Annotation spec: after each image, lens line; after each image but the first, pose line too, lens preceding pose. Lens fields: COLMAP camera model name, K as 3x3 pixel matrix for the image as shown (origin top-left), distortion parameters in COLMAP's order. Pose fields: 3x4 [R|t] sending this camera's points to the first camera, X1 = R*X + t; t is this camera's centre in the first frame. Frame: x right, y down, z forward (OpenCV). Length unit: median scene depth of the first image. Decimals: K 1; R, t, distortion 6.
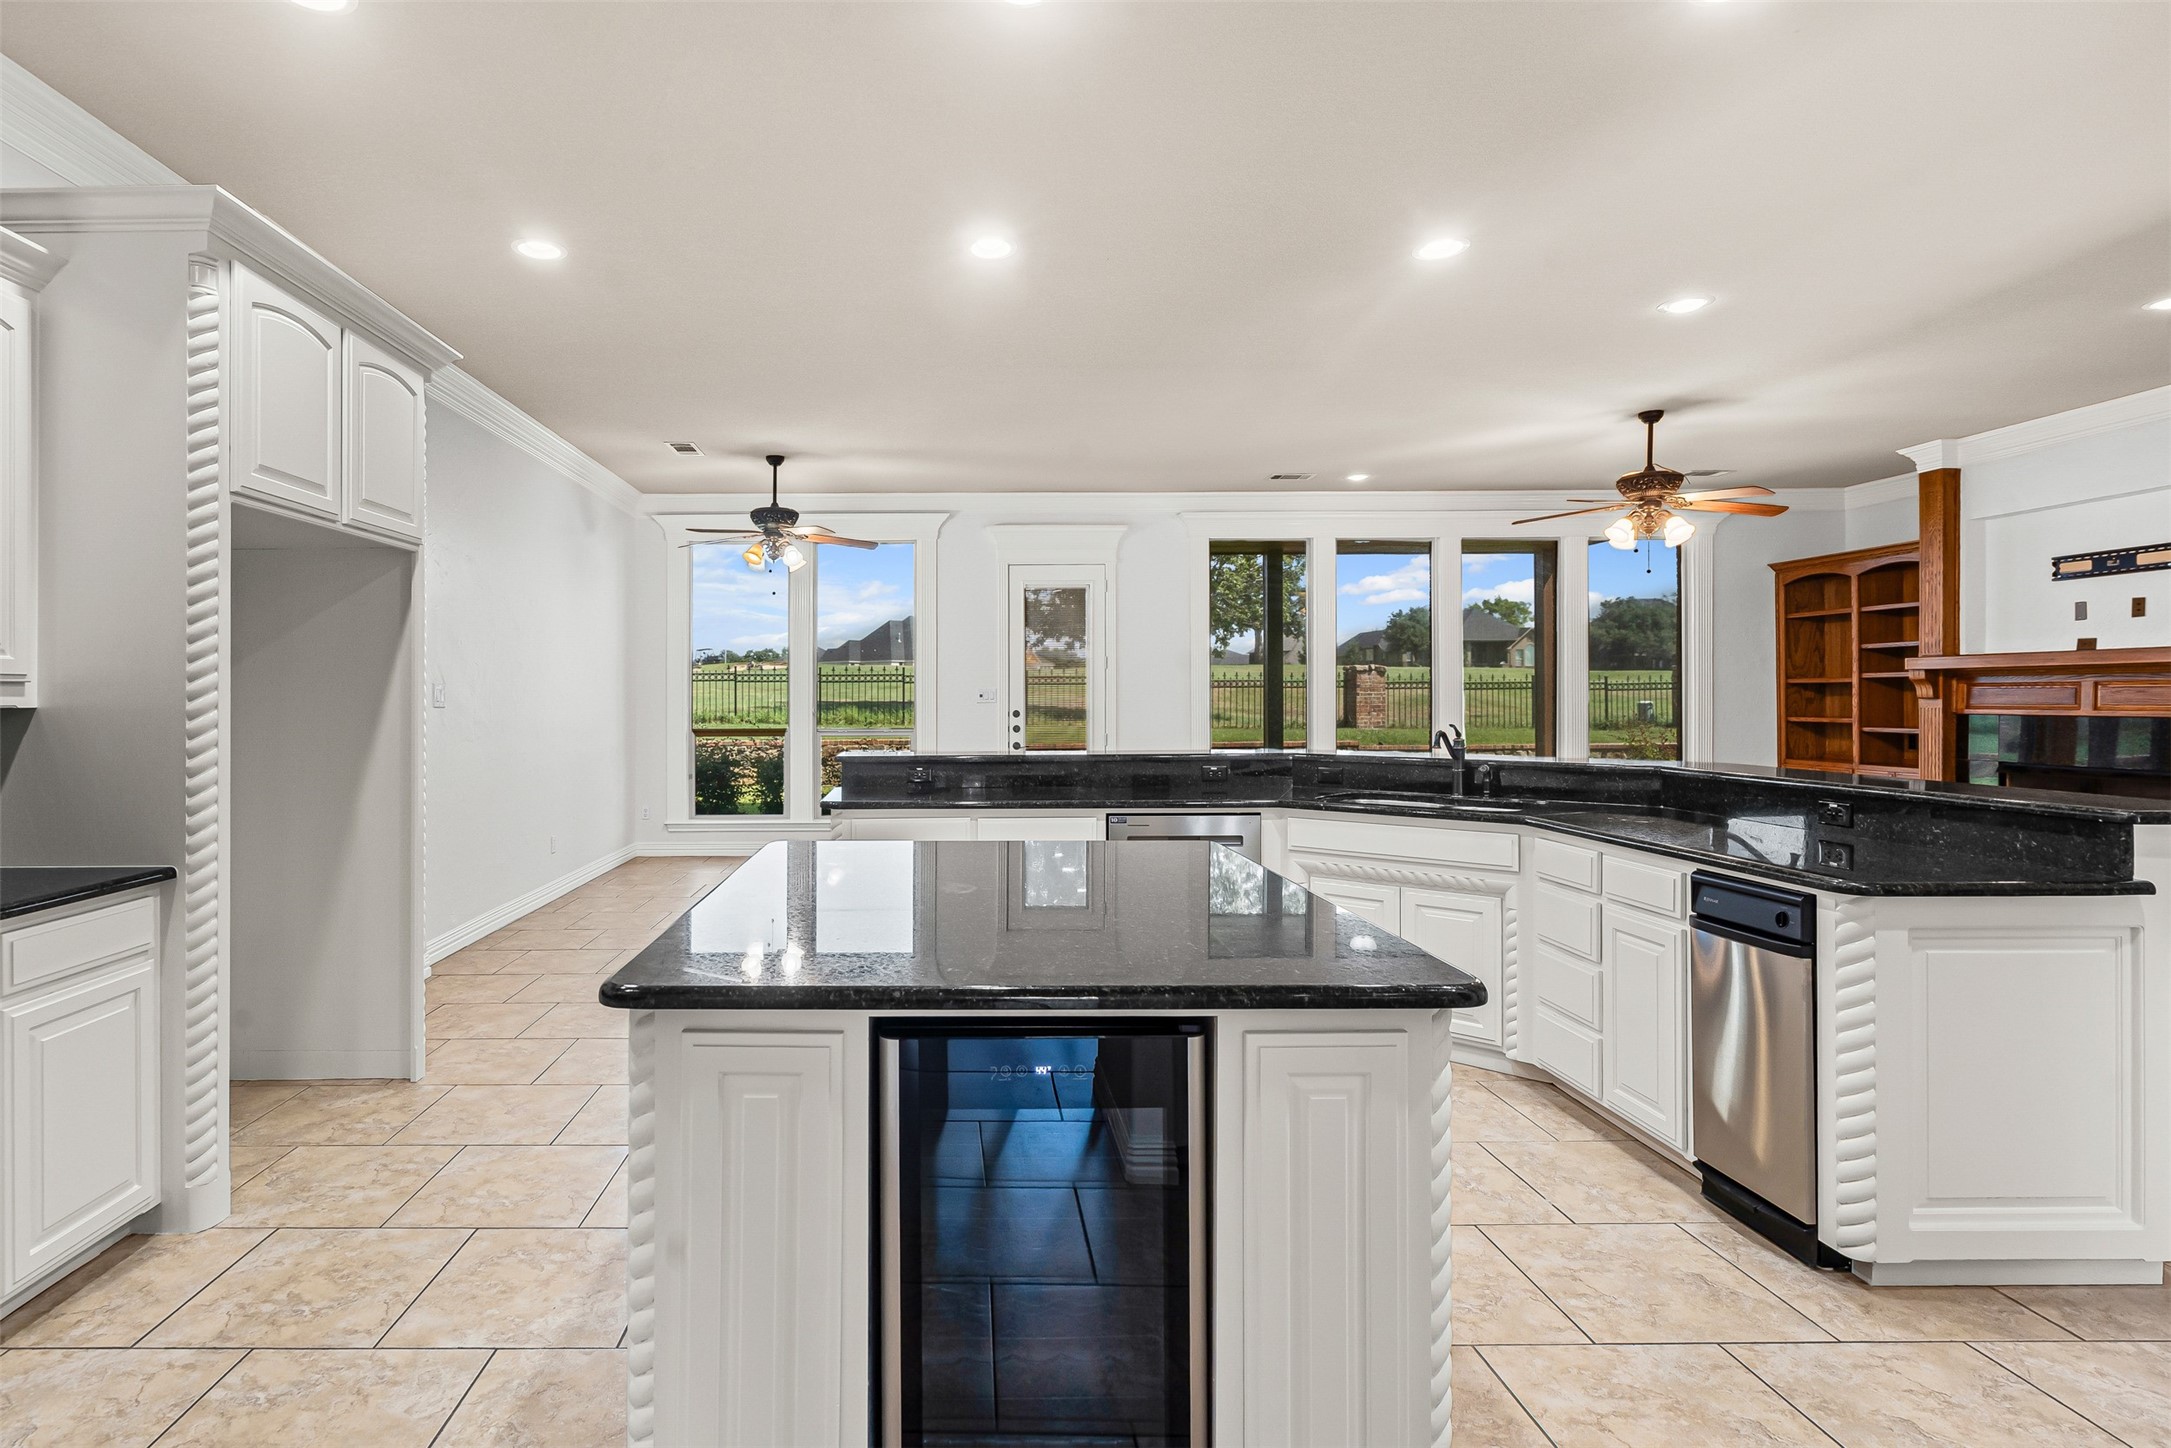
lens RADIAL K [[1013.7, 0, 1086.0], [0, 1013.7, 731.8], [0, 0, 1]] dist [-0.003487, 0.001333]
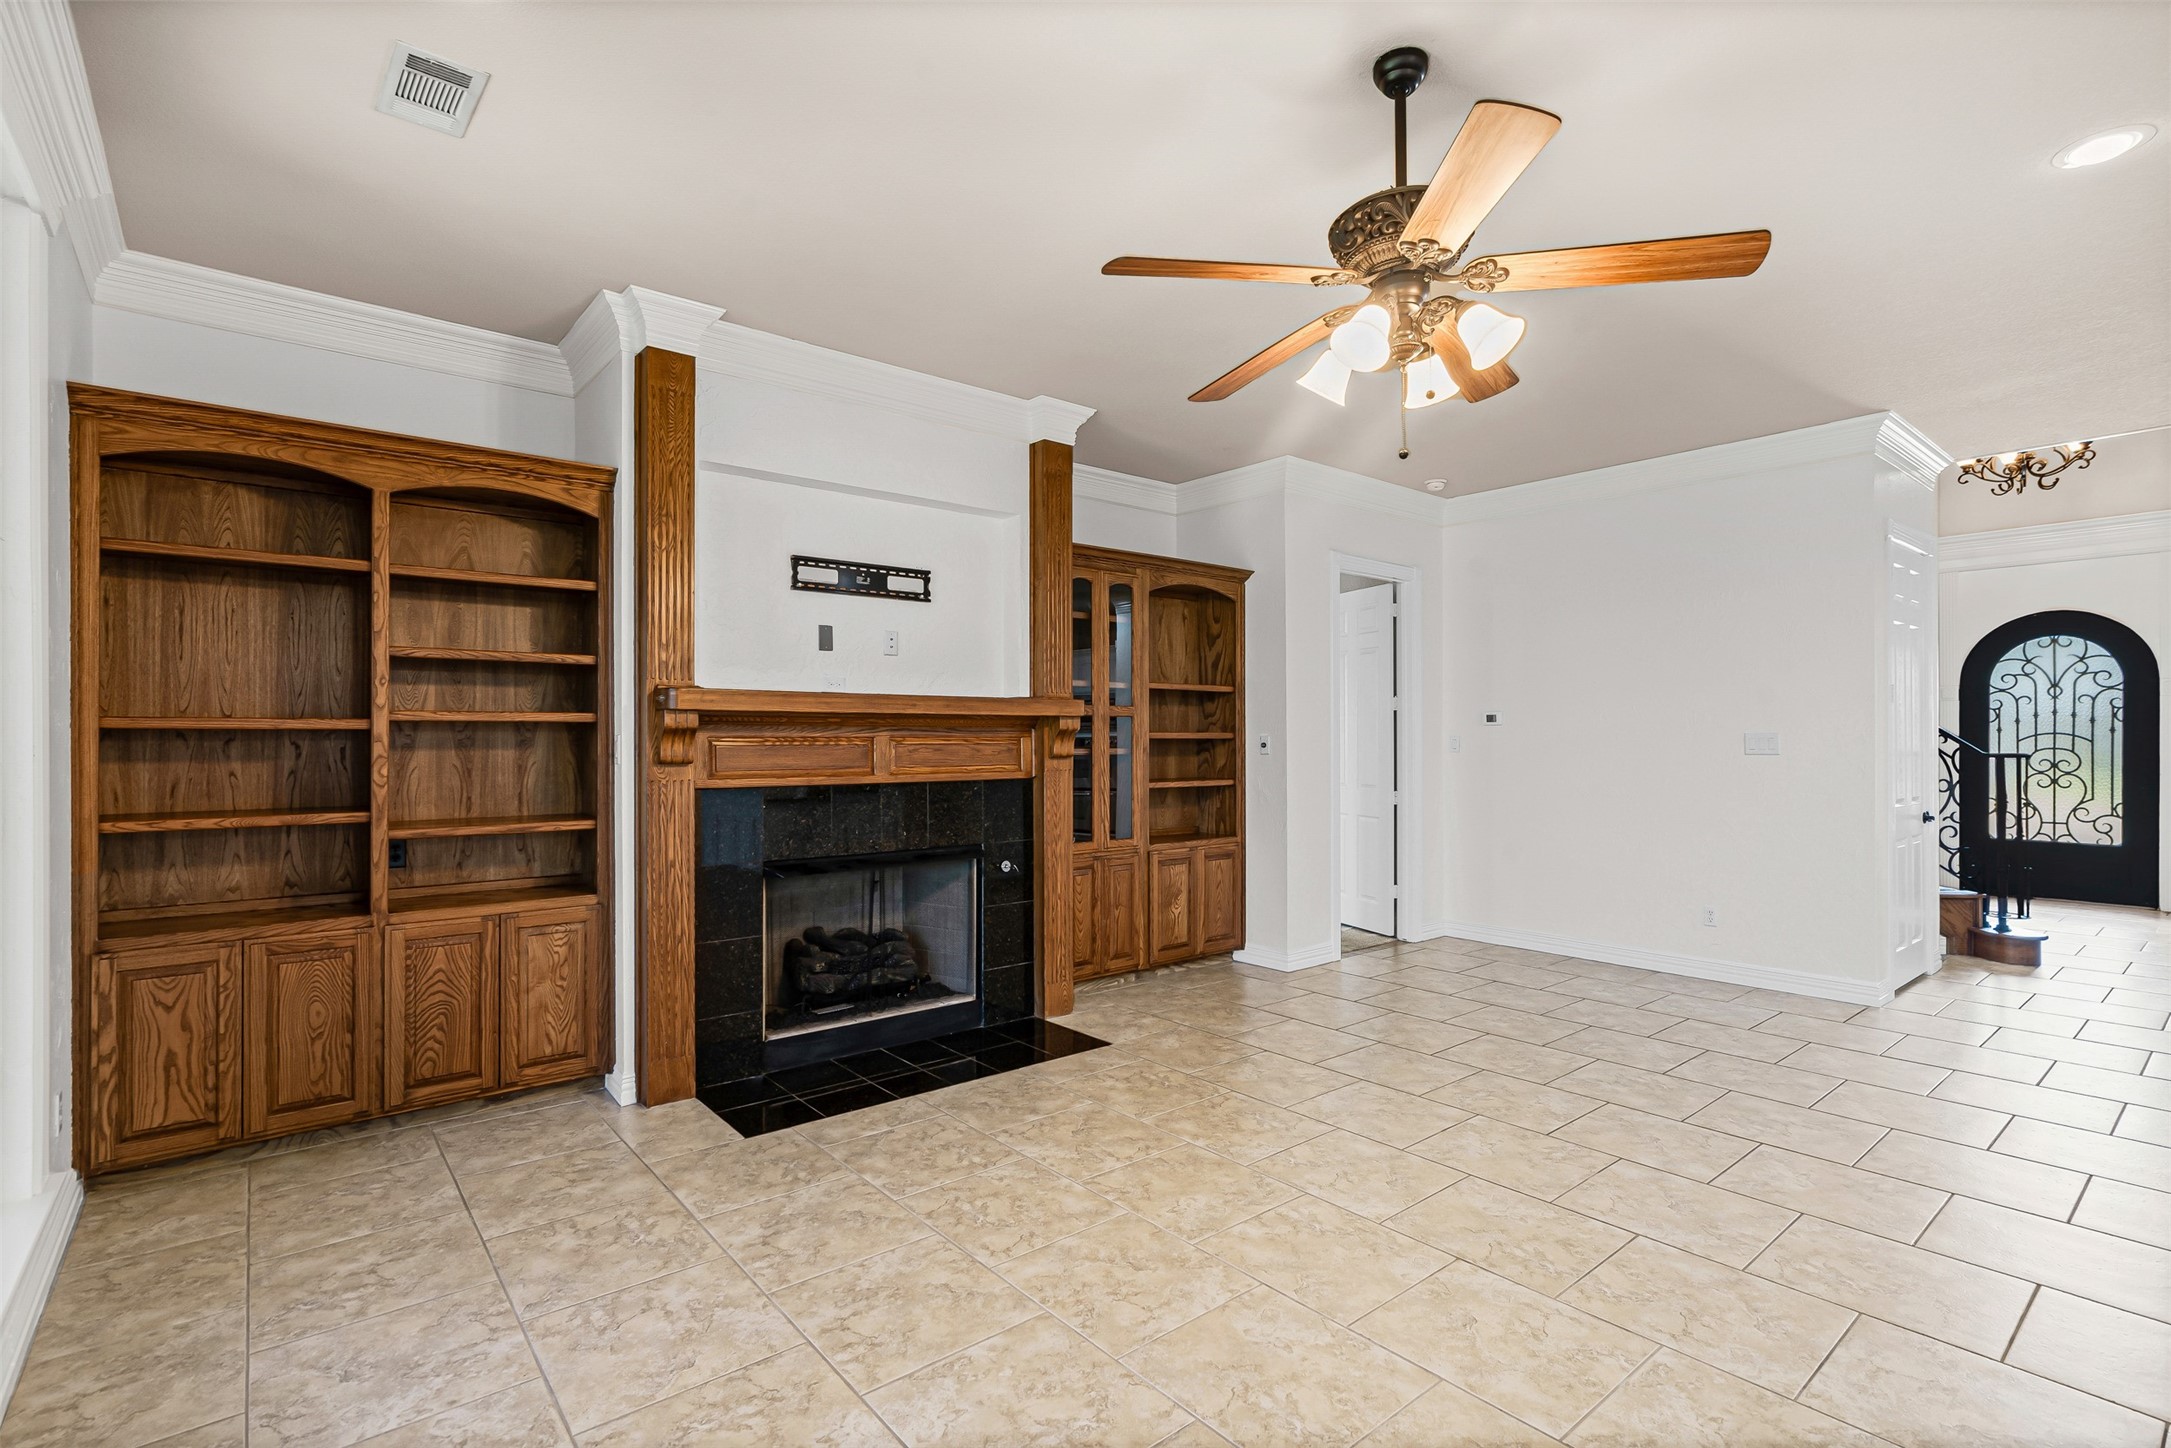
lens RADIAL K [[1013.7, 0, 1086.0], [0, 1013.7, 731.8], [0, 0, 1]] dist [-0.003487, 0.001333]
pose [[-0.547868, 0.009786, 0.836508, 0.274335], [0.033084, 0.999403, 0.009977, -0.052759], [-0.835910, 0.033141, -0.547864, 1.219264]]
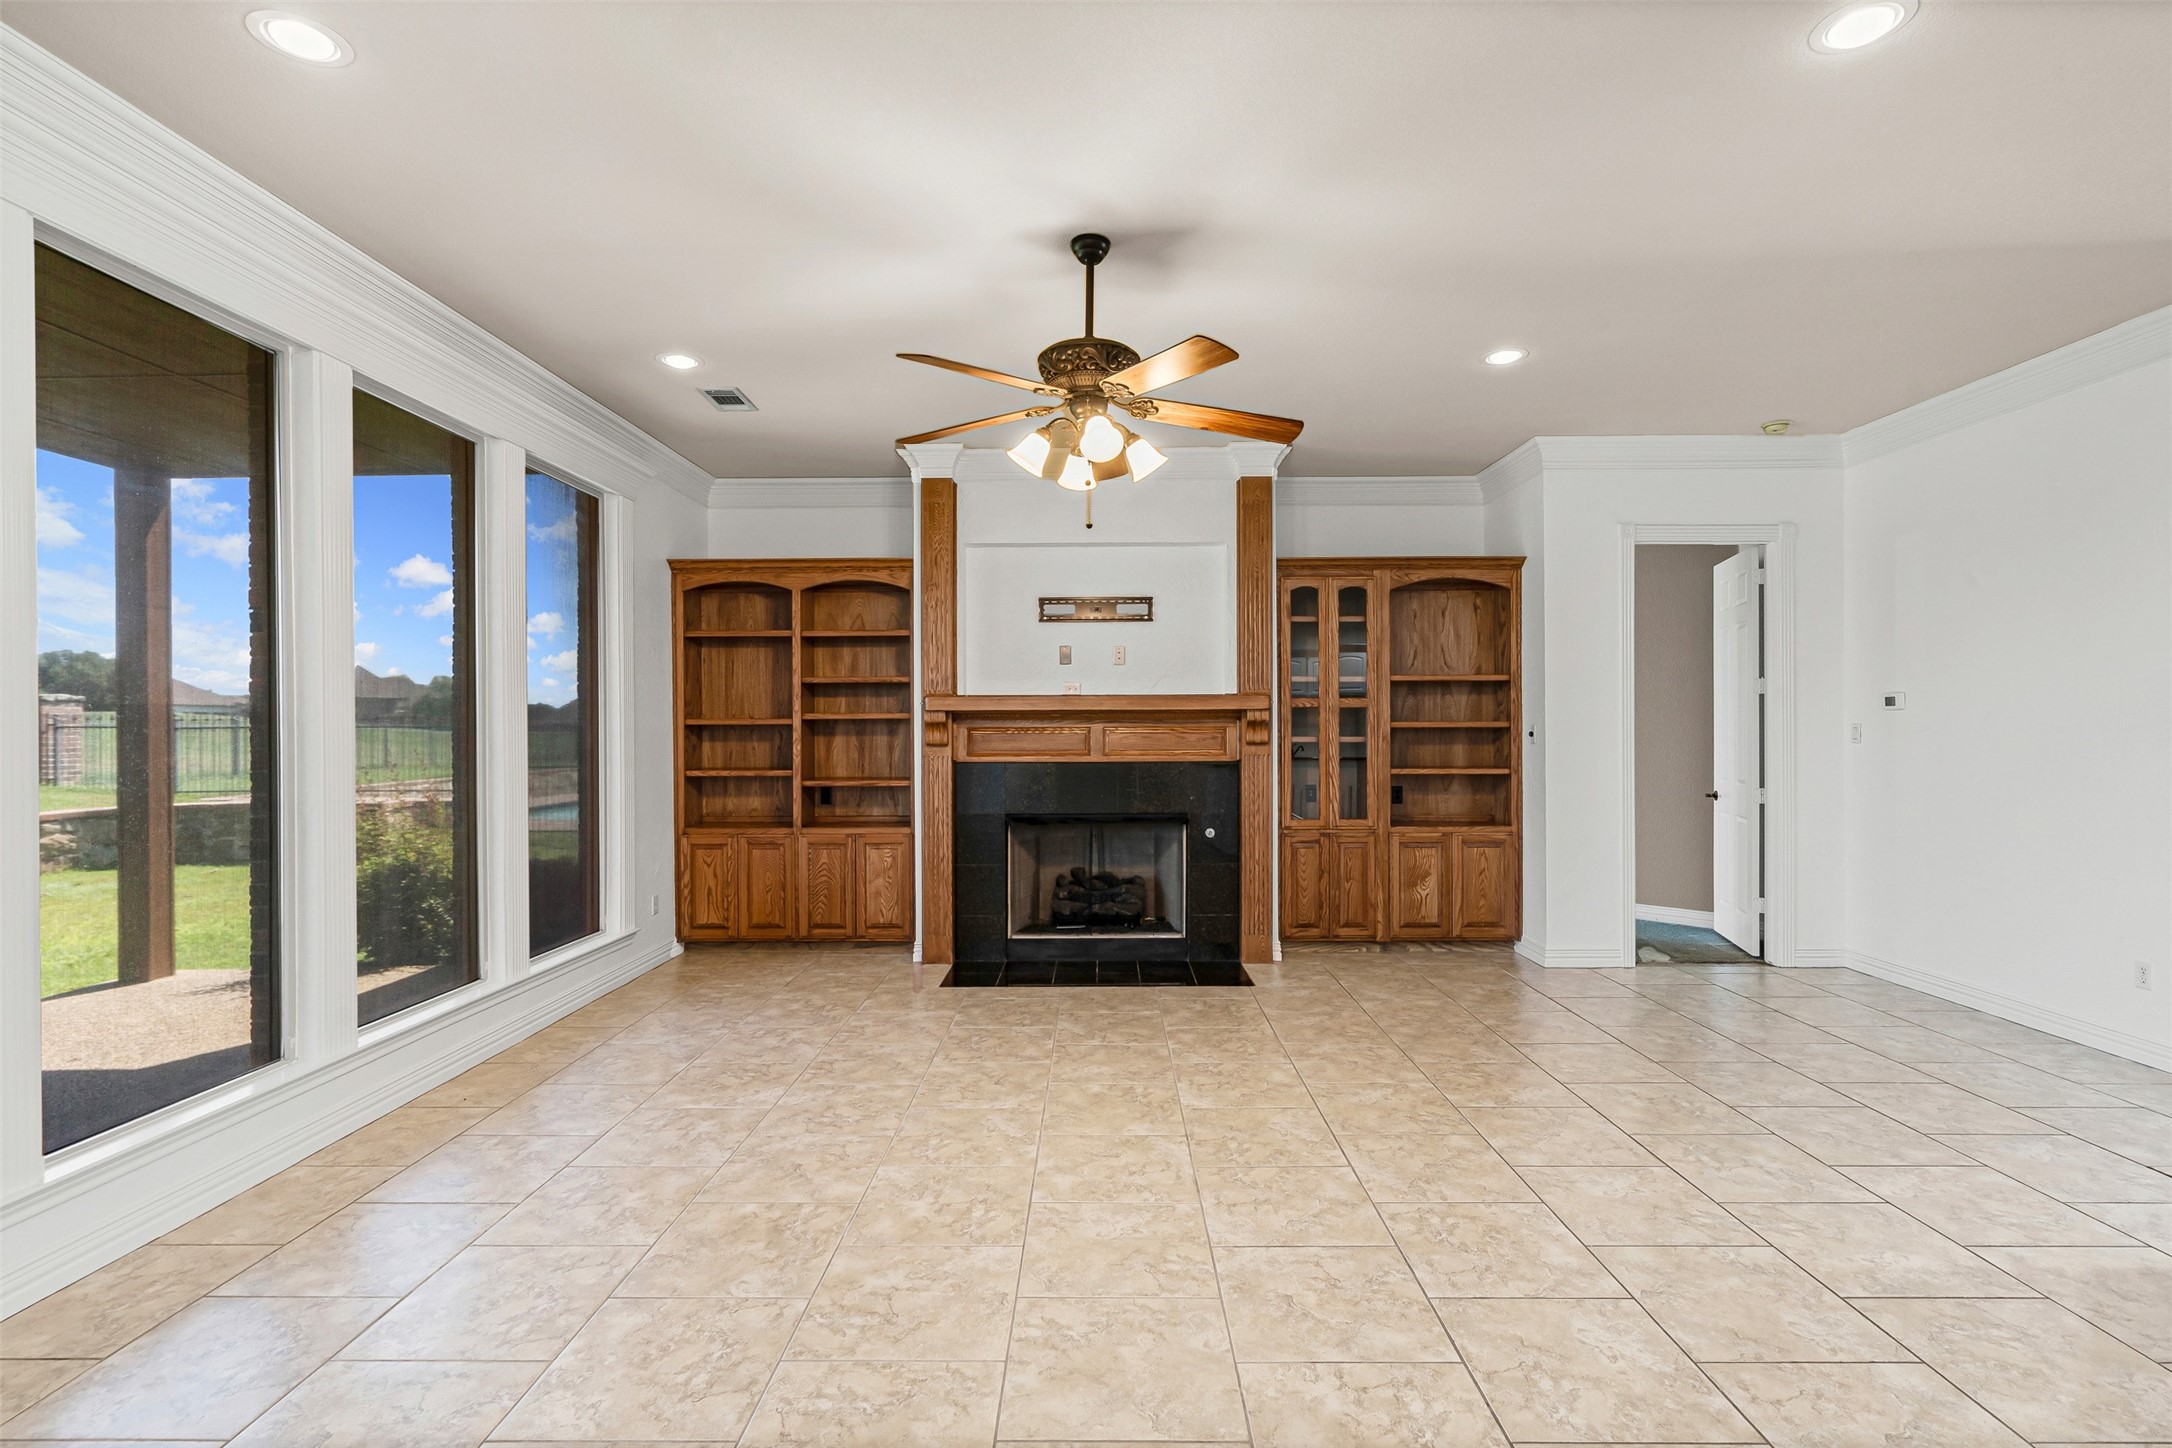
lens RADIAL K [[1014.2, 0, 1086.5], [0, 1014.2, 731.8], [0, 0, 1]] dist [-0.003487, 0.001333]
pose [[0.114255, -0.001728, 0.993450, 0.004272], [0.038919, 0.999239, -0.002738, -0.040639], [-0.992689, 0.038977, 0.114235, 0.853763]]
